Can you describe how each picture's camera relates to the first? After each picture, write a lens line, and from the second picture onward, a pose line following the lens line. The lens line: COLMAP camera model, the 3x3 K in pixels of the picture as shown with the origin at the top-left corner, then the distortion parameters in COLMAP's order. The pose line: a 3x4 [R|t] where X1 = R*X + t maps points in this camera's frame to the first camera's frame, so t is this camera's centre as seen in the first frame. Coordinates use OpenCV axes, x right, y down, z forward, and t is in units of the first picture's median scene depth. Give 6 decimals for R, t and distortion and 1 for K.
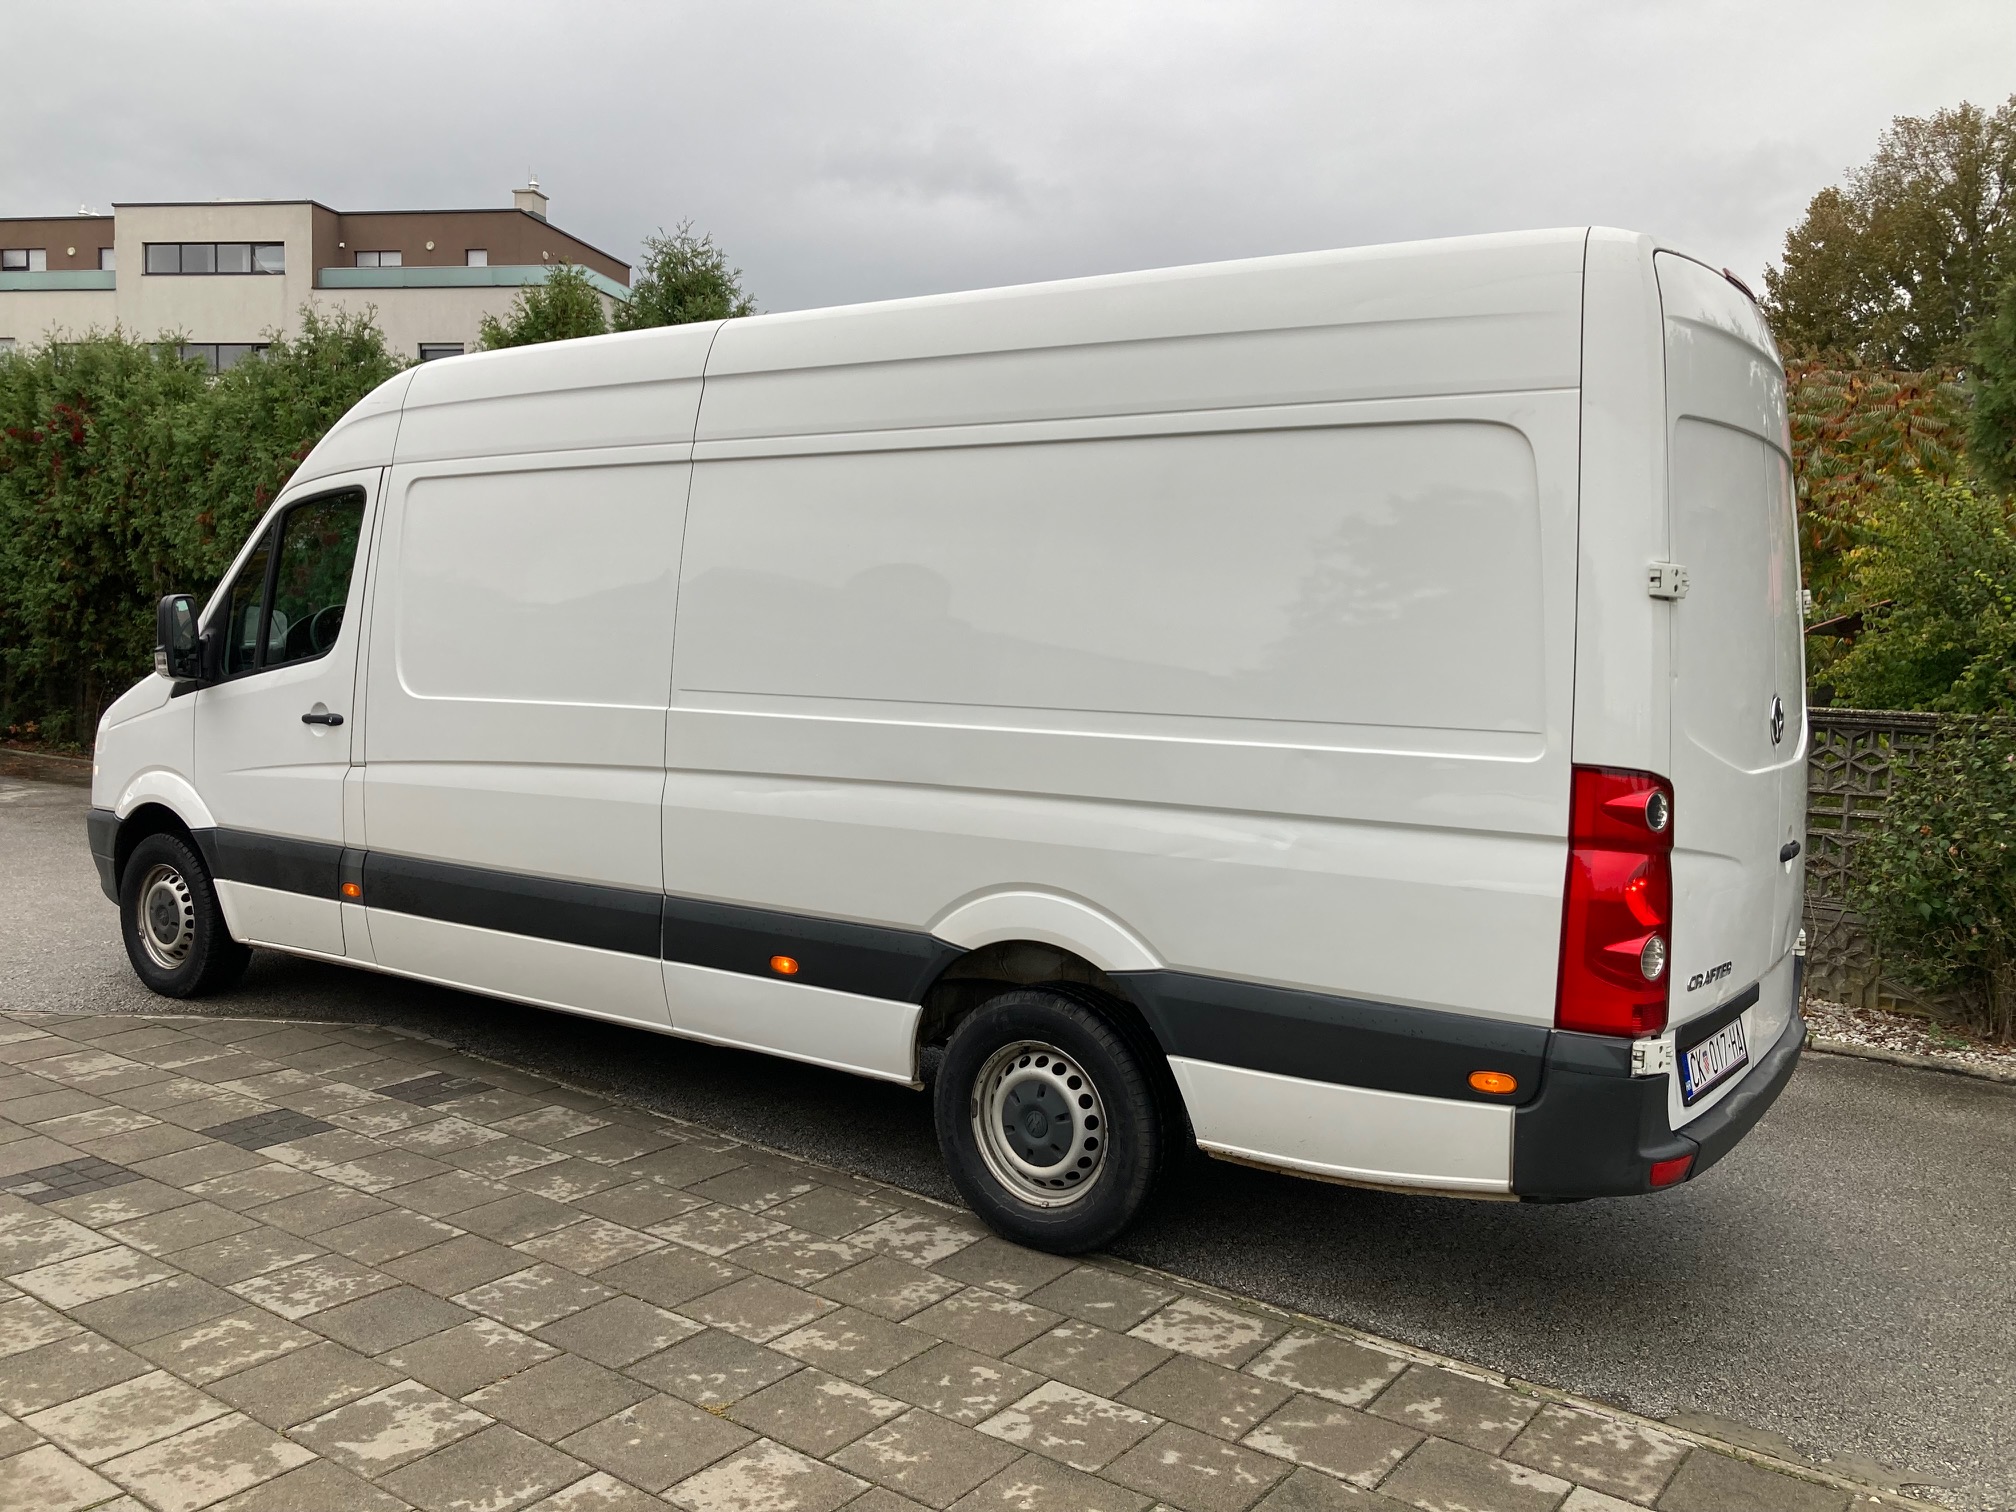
lens RADIAL K [[1641.8, 0, 999.5], [0, 1641.8, 725.2], [0, 0, 1]] dist [0.009681, -0.002959]
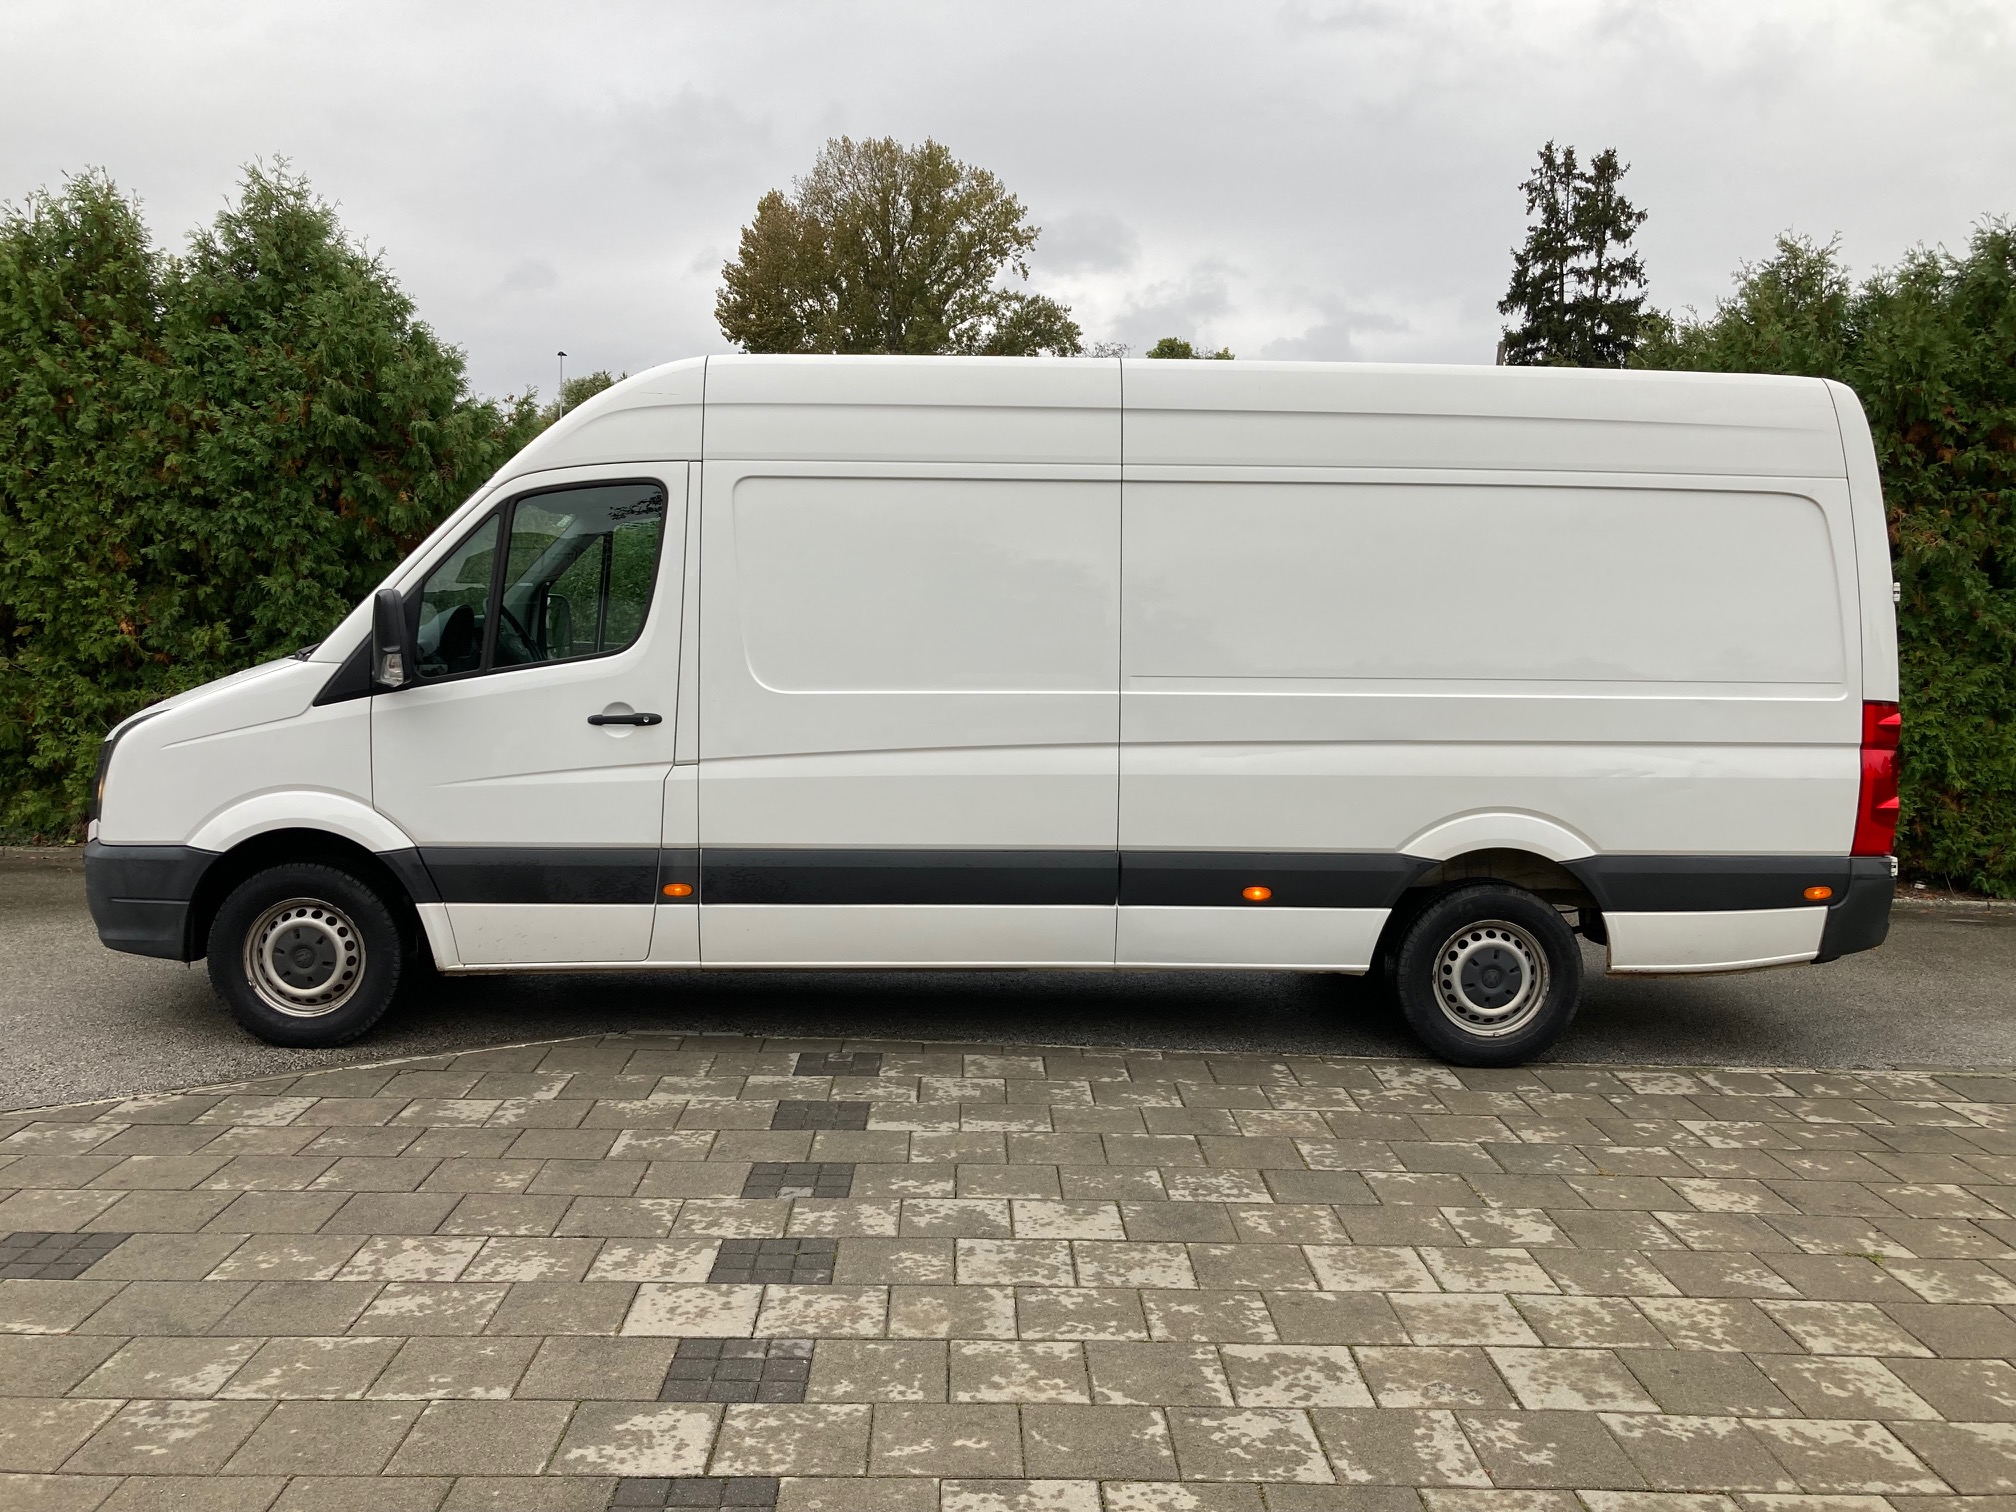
lens RADIAL K [[1641.8, 0, 999.5], [0, 1641.8, 725.2], [0, 0, 1]] dist [0.009681, -0.002959]
pose [[0.803618, -0.051946, 0.592874, -1.174875], [0.037594, 0.998625, 0.036539, -0.039818], [-0.593957, -0.007075, 0.804466, 0.130852]]
